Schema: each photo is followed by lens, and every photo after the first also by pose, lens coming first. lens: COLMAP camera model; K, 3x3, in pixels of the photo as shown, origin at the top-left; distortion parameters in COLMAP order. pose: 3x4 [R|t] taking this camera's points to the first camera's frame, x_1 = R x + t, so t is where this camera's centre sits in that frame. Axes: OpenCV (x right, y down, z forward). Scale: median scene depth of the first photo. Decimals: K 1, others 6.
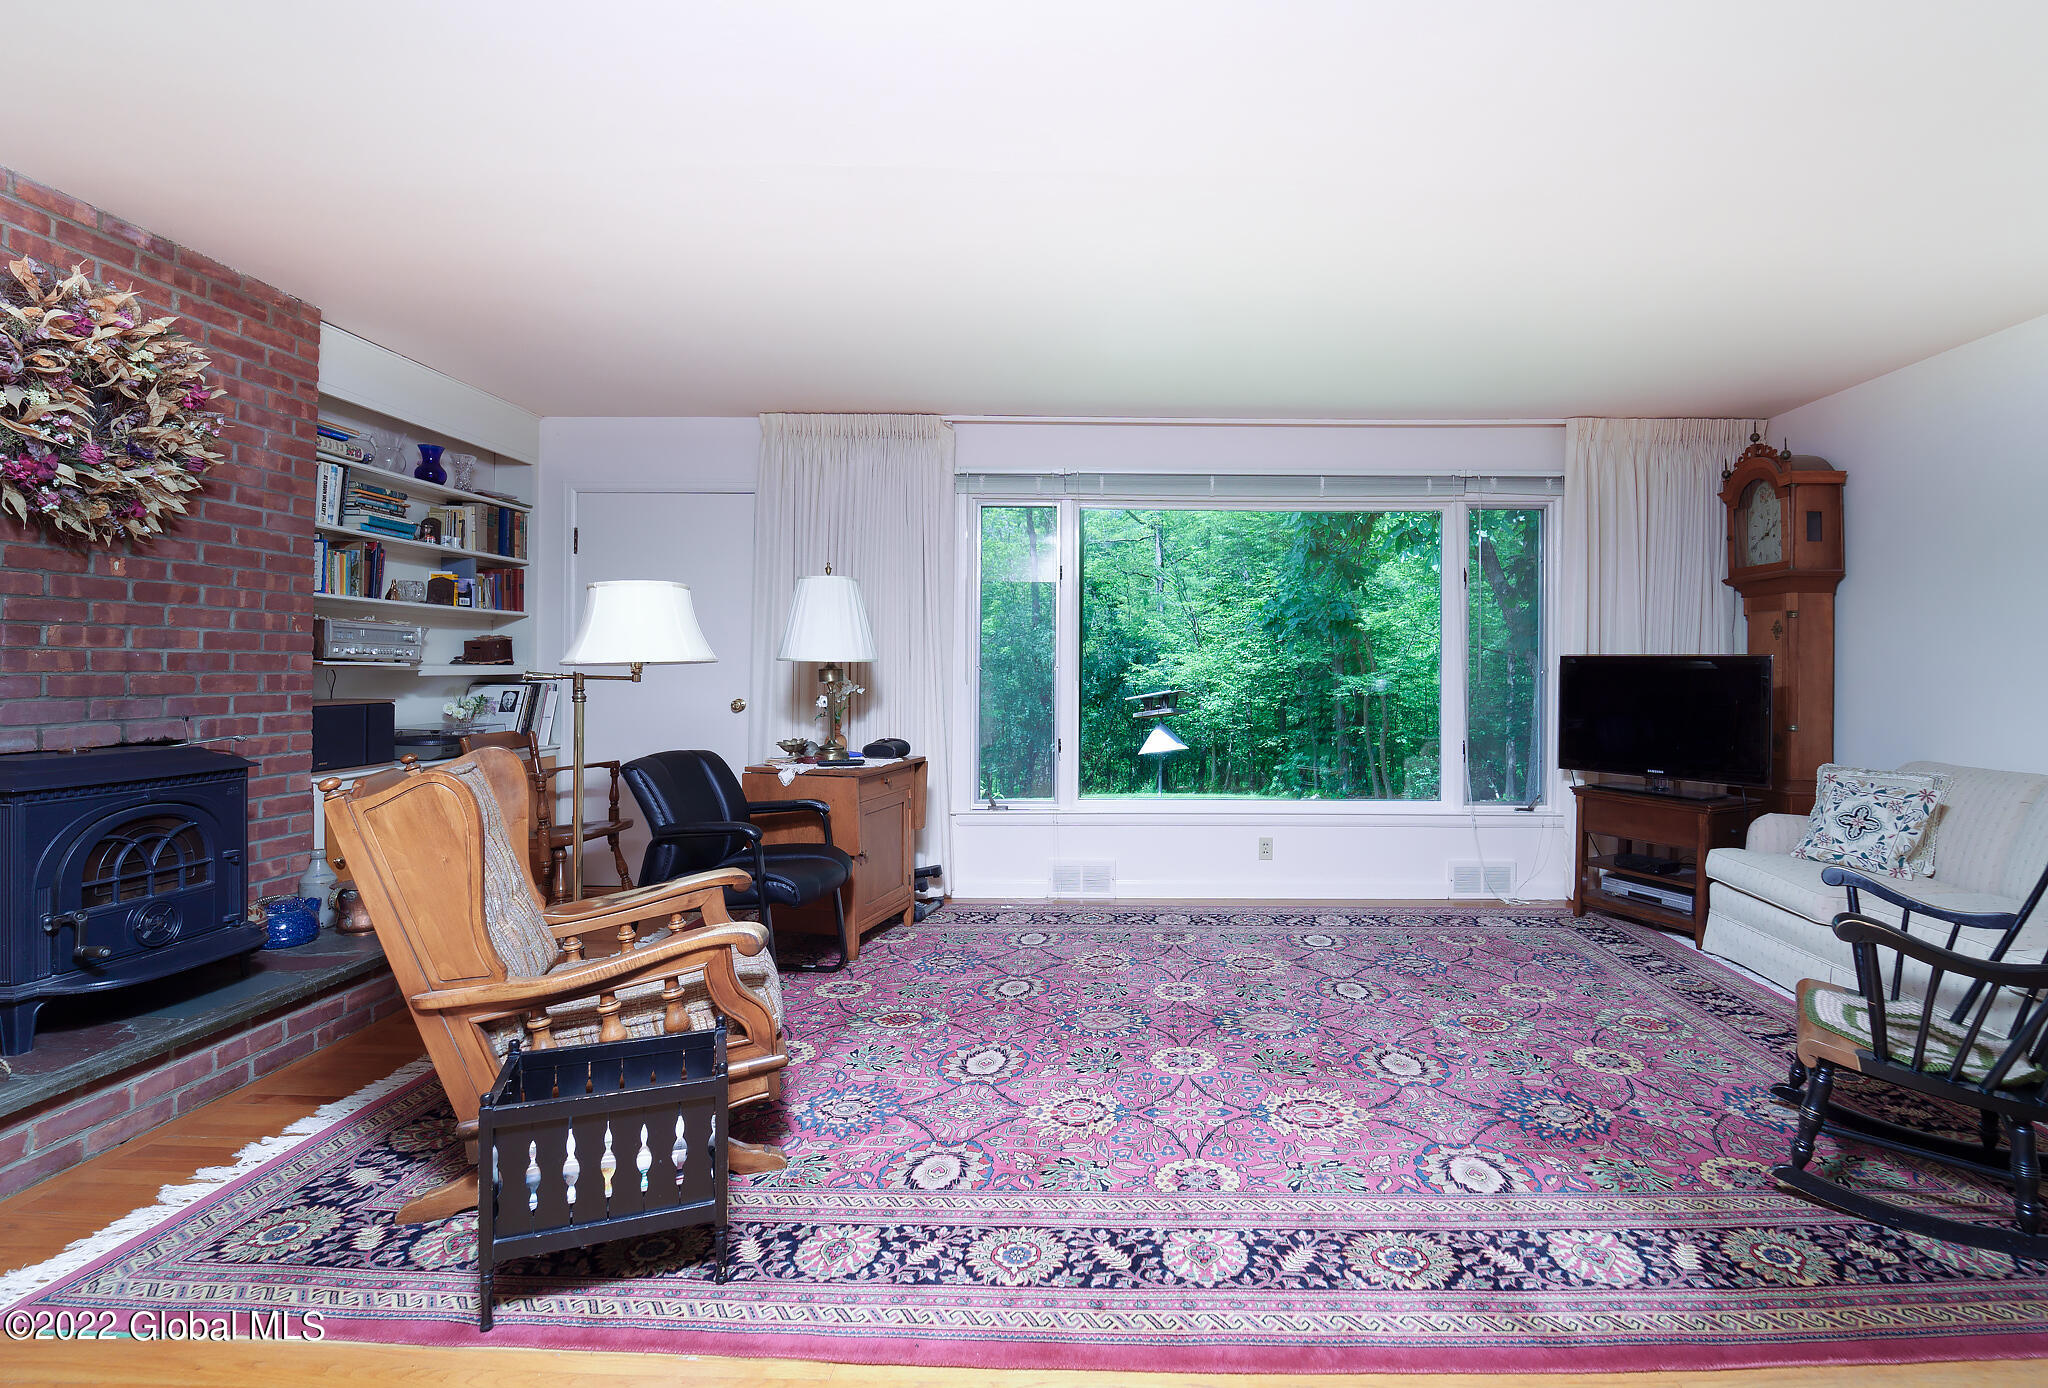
lens RADIAL K [[912.1, 0, 1026.2], [0, 912.1, 655.6], [0, 0, 1]] dist [-0.014985, -0.005180]
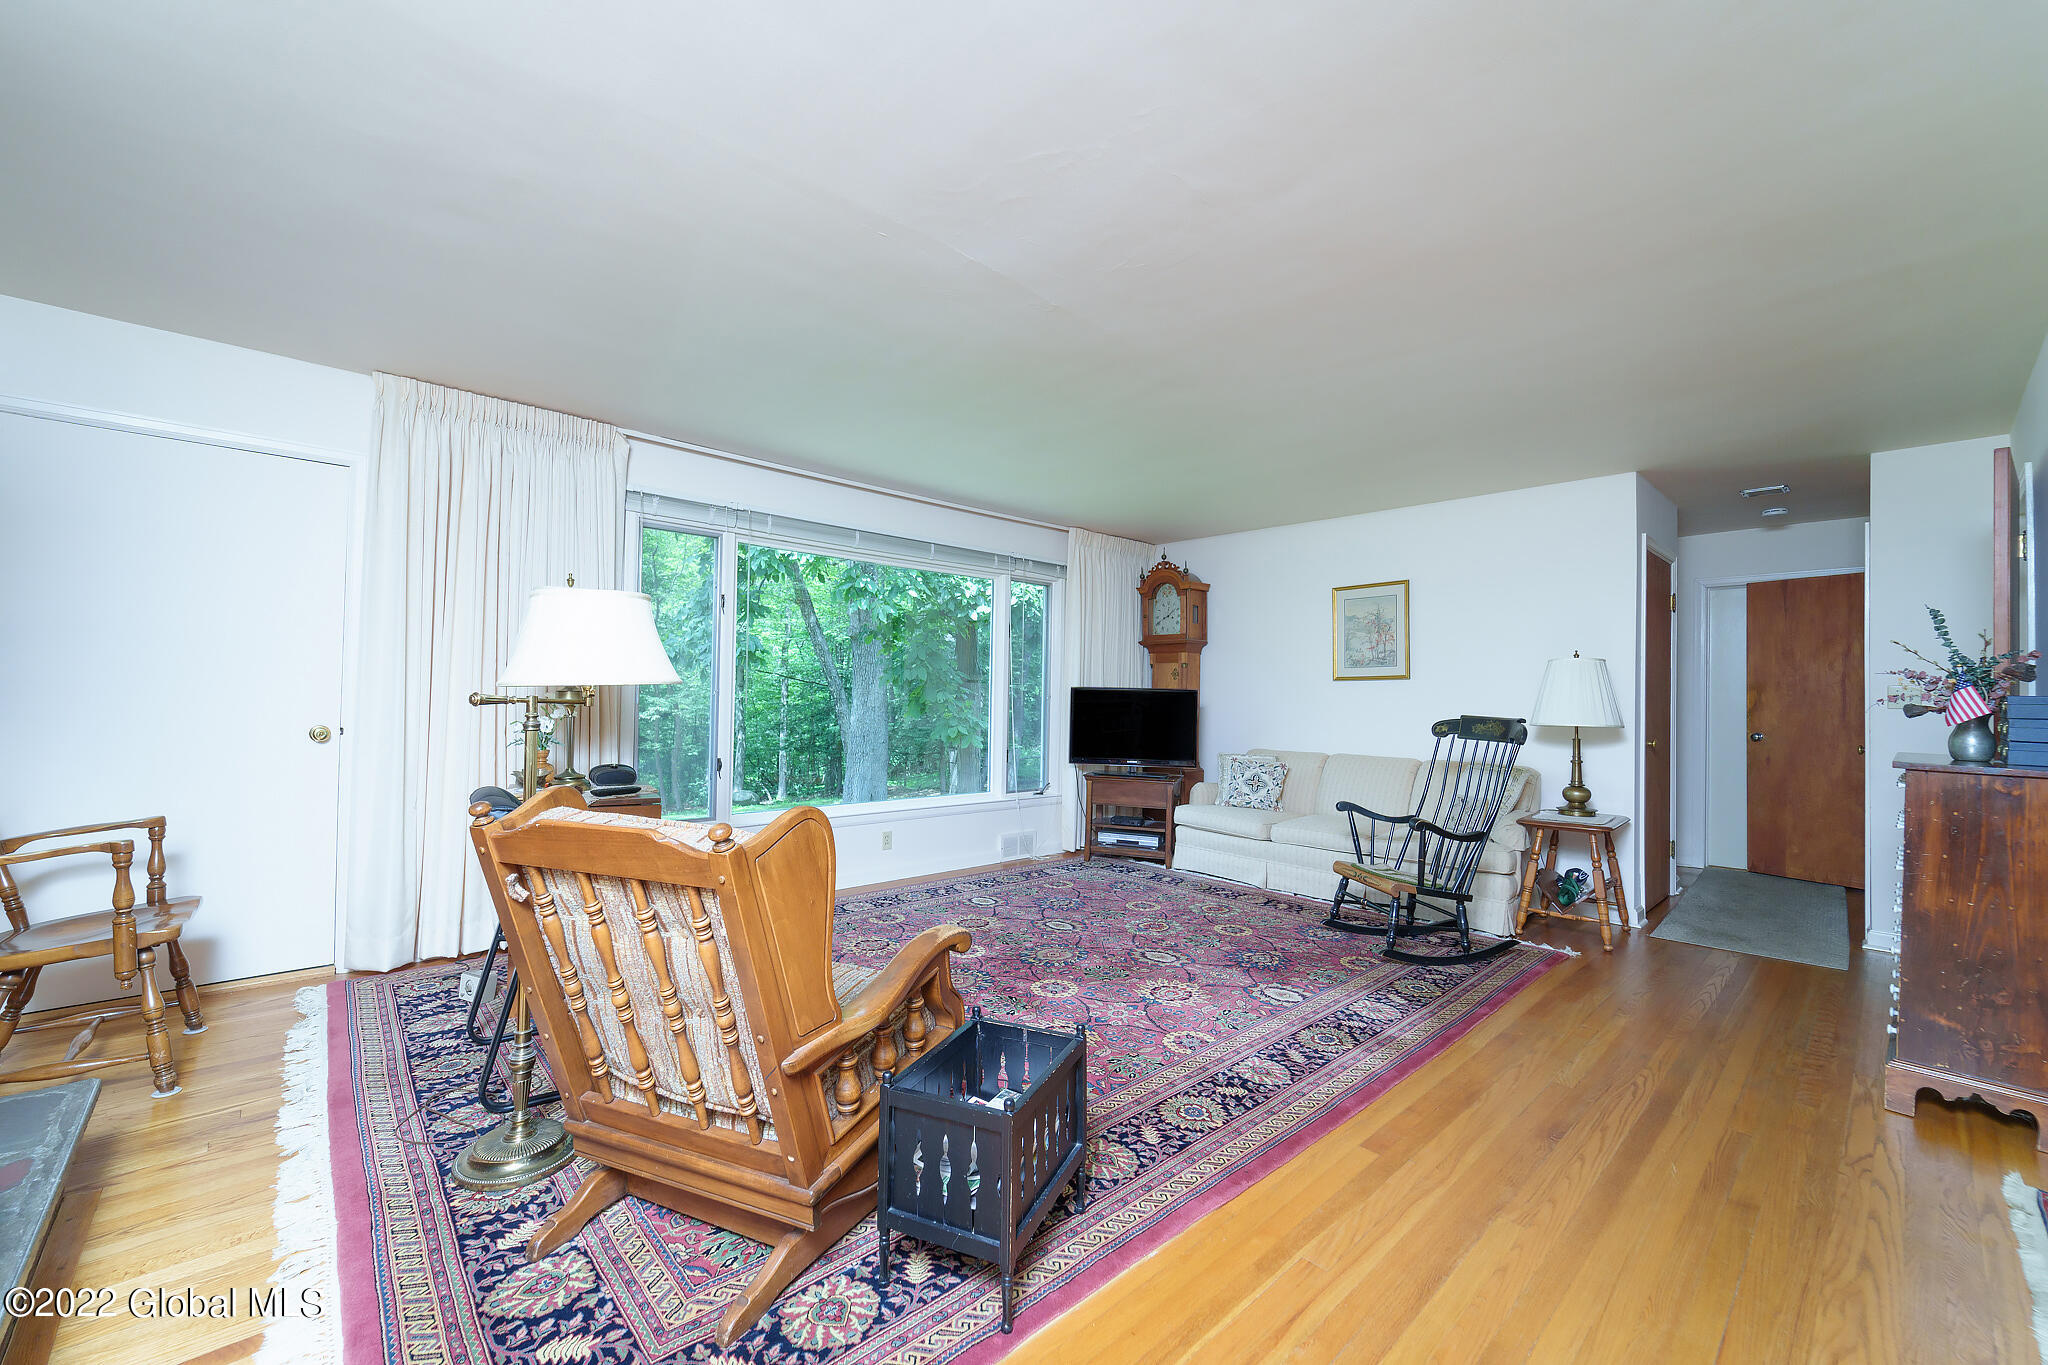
lens RADIAL K [[802.6, 0, 1024.0], [0, 802.6, 682.5], [0, 0, 1]] dist [0.000495, 0.000081]
pose [[0.733724, 0.019423, 0.679170, -0.531176], [-0.021704, 0.999751, -0.005143, 0.001197], [-0.679101, -0.010967, 0.733963, 0.131832]]
